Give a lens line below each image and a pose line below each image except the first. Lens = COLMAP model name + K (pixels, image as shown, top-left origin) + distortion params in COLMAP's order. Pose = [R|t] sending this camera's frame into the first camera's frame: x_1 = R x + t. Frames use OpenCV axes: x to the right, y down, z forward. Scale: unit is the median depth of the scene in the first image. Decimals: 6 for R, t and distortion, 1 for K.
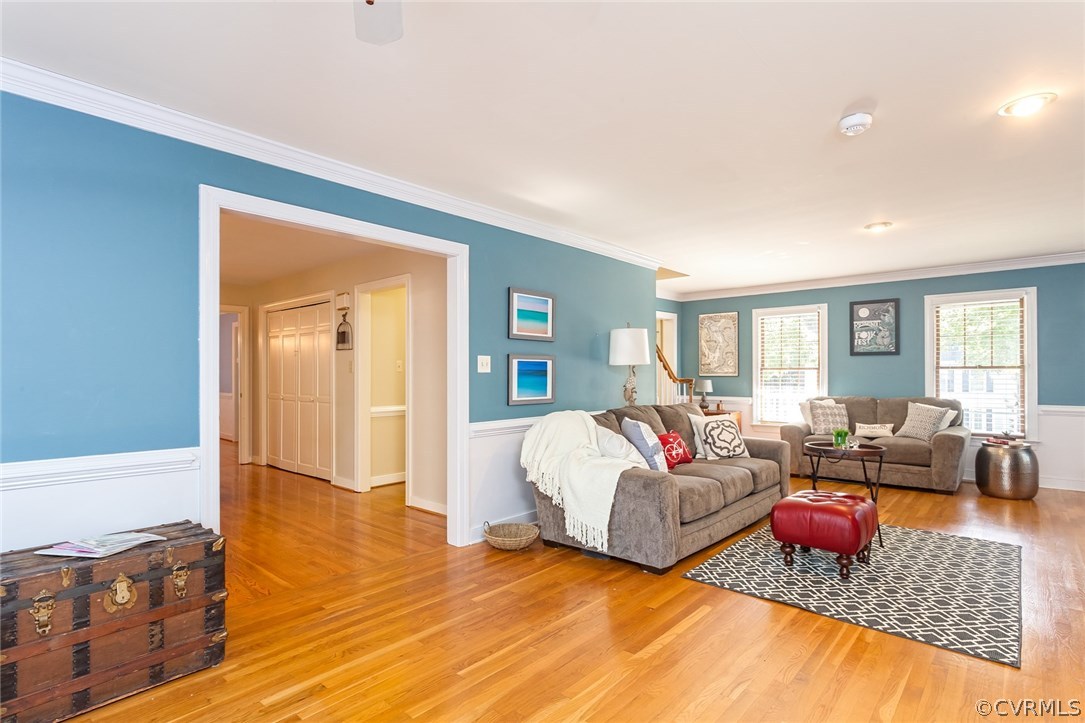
lens RADIAL K [[559.0, 0, 533.0], [0, 559.0, 367.7], [0, 0, 1]] dist [-0.002943, 0.002123]
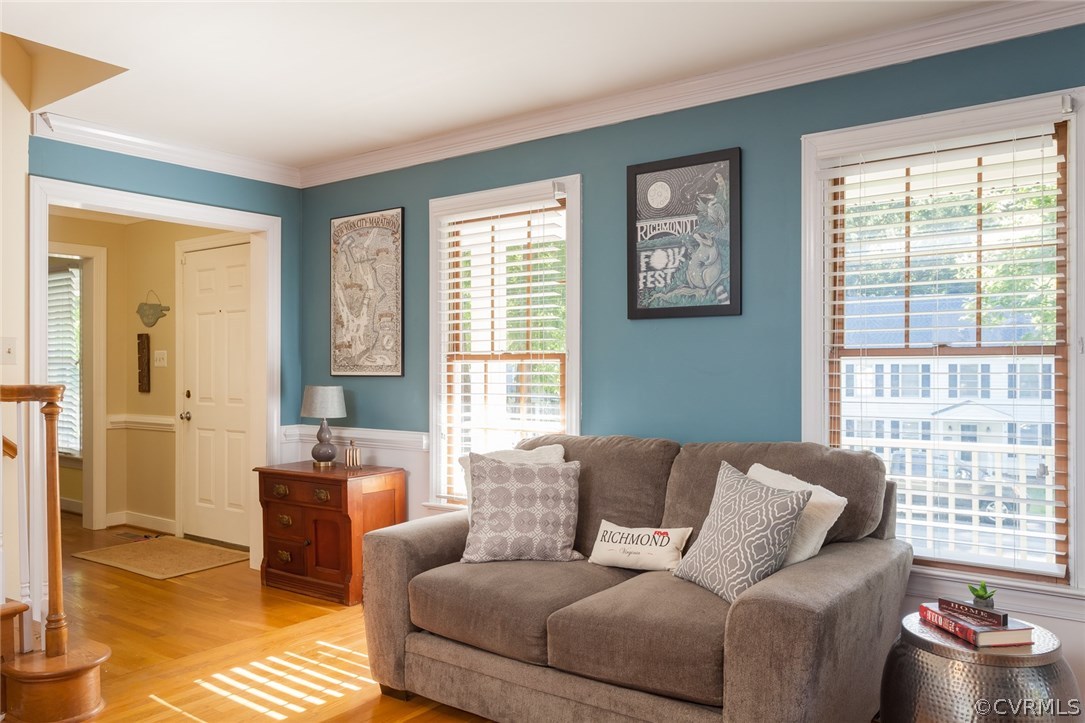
lens RADIAL K [[830.7, 0, 540.7], [0, 830.7, 365.5], [0, 0, 1]] dist [0.007214, -0.011045]
pose [[0.997437, -0.002070, 0.071514, 0.485735], [0.001378, 0.999952, 0.009731, 0.002541], [-0.071530, -0.009607, 0.997392, 0.492131]]
